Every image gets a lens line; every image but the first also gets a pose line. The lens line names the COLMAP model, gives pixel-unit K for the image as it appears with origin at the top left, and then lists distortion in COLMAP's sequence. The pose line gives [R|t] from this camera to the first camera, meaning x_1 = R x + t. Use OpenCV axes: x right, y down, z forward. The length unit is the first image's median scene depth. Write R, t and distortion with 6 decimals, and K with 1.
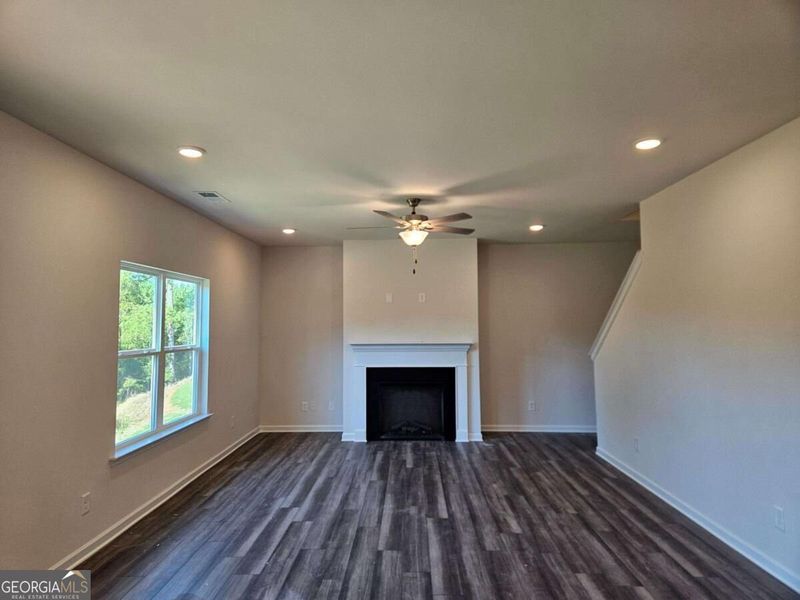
lens RADIAL K [[536.5, 0, 406.9], [0, 536.5, 298.8], [0, 0, 1]] dist [0.091404, -0.081213]
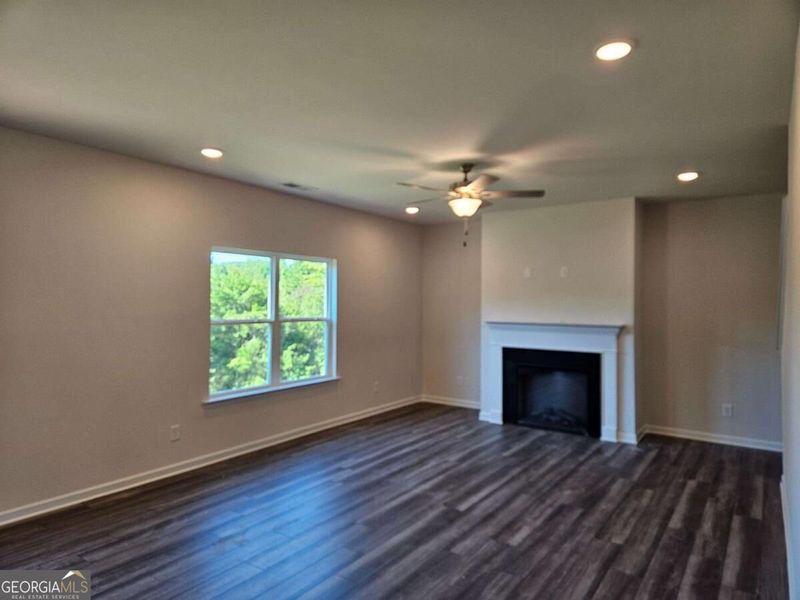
lens RADIAL K [[536.5, 0, 406.9], [0, 536.5, 298.8], [0, 0, 1]] dist [0.091404, -0.081213]
pose [[0.832943, 0.011424, -0.553241, 0.381266], [0.012960, 0.999110, 0.040145, 0.003741], [0.553207, -0.040608, 0.832054, 0.147617]]
